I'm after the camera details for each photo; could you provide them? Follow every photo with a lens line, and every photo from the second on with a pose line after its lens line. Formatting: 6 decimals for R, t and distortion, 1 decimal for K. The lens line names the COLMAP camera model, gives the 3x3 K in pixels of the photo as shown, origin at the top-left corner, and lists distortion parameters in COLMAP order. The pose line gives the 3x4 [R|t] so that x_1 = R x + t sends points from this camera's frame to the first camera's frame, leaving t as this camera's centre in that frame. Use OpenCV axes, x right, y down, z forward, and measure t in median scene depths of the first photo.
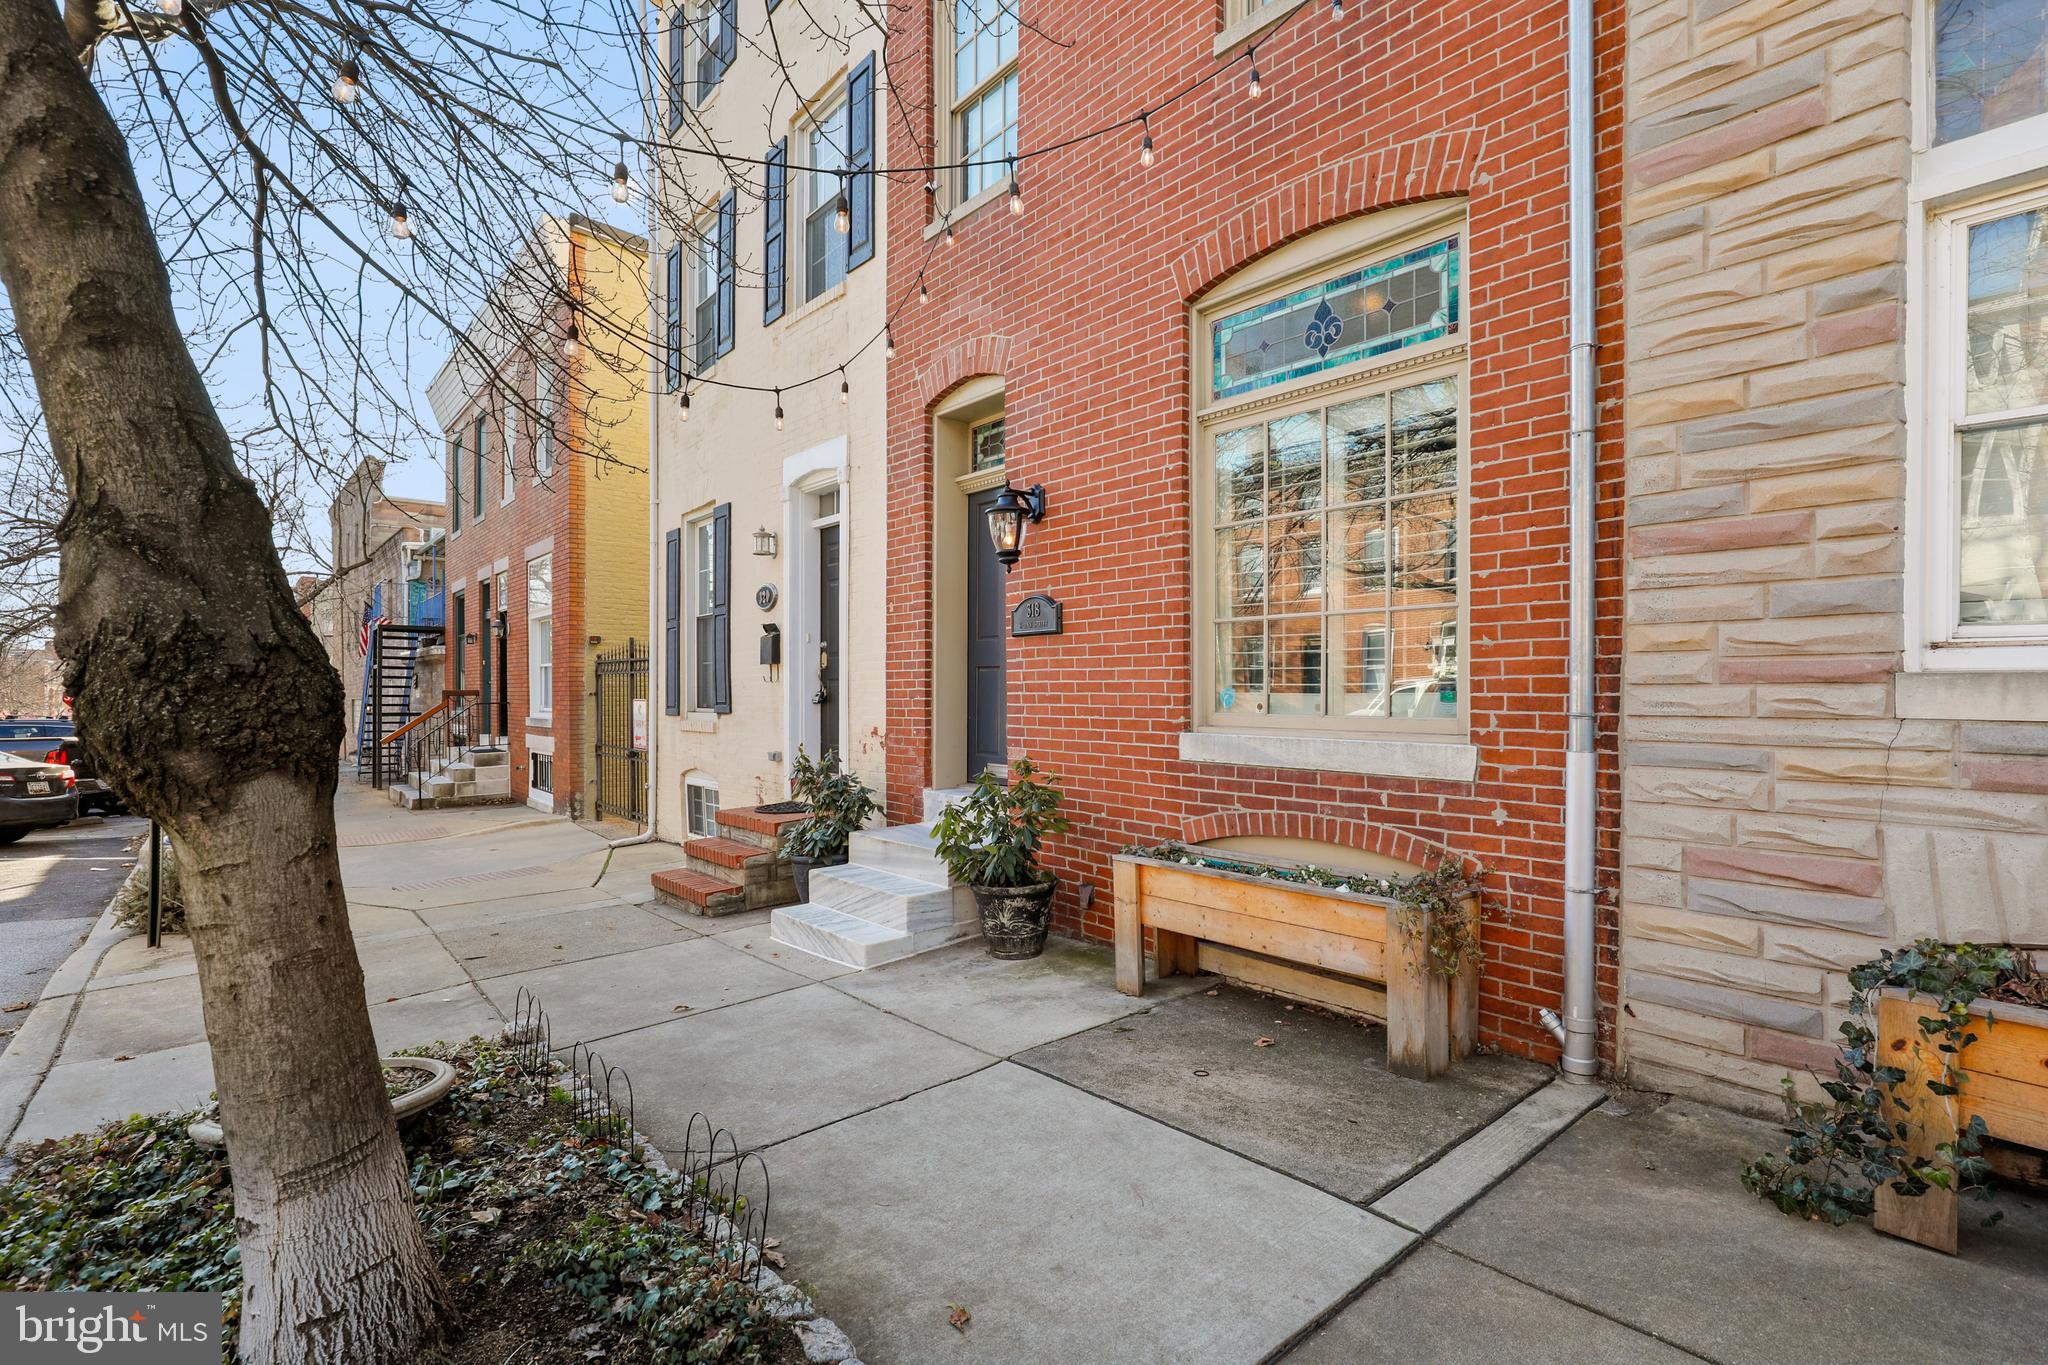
lens RADIAL K [[959.5, 0, 1032.1], [0, 959.5, 690.9], [0, 0, 1]] dist [-0.006839, -0.000717]
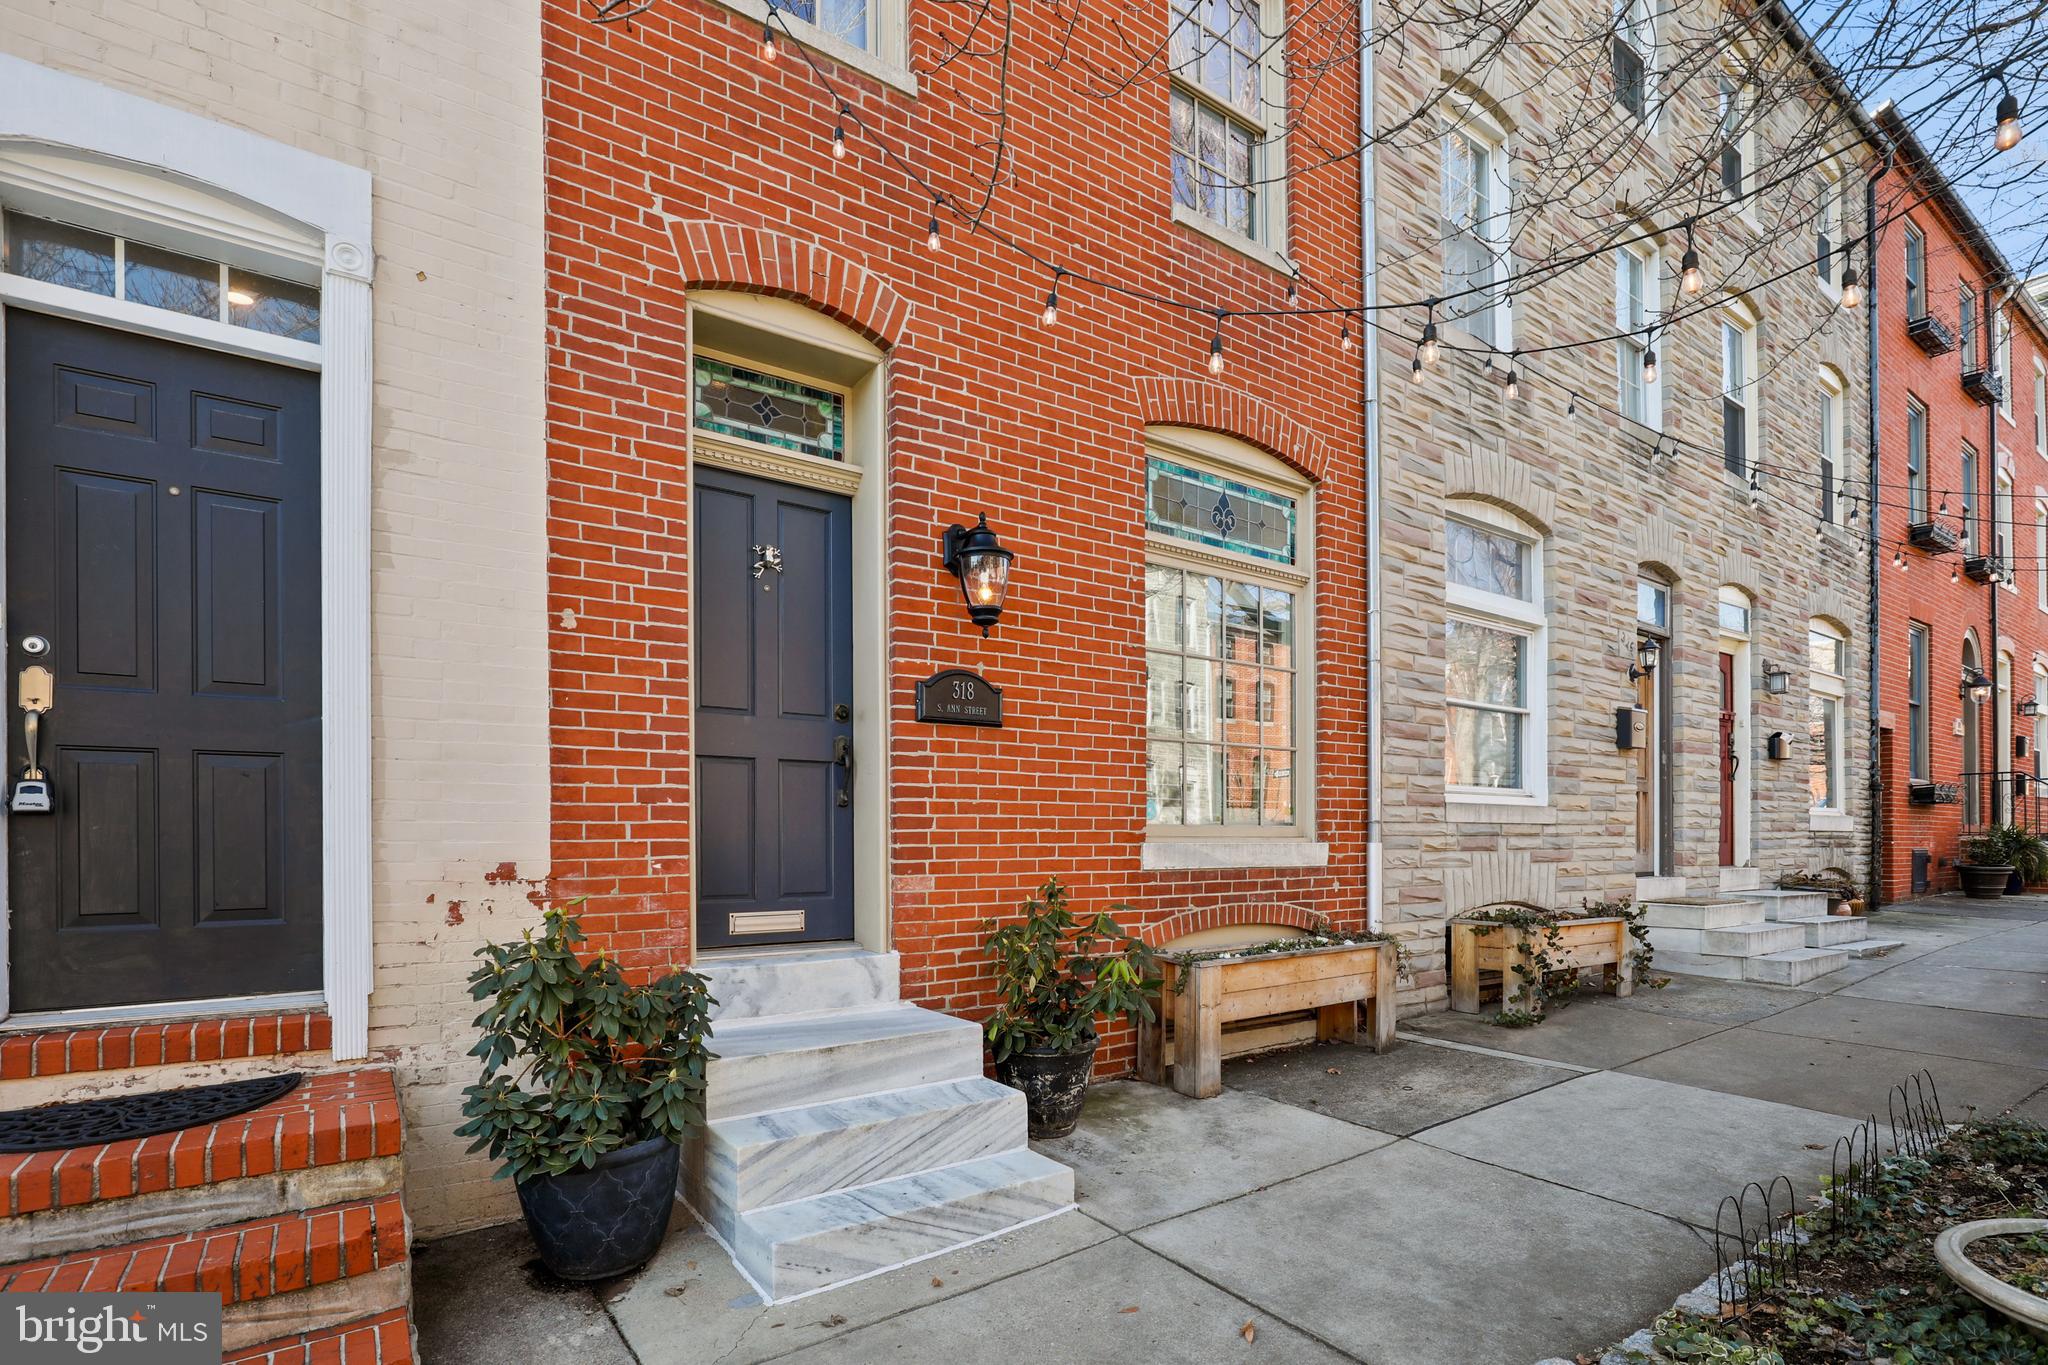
lens RADIAL K [[959.5, 0, 1102.7], [0, 959.5, 830.1], [0, 0, 1]] dist [-0.006839, -0.000717]
pose [[0.083955, 0.005166, 0.996456, -0.919532], [0.000969, 0.999986, -0.005266, 0.037193], [-0.996469, 0.001408, 0.083949, 1.018102]]
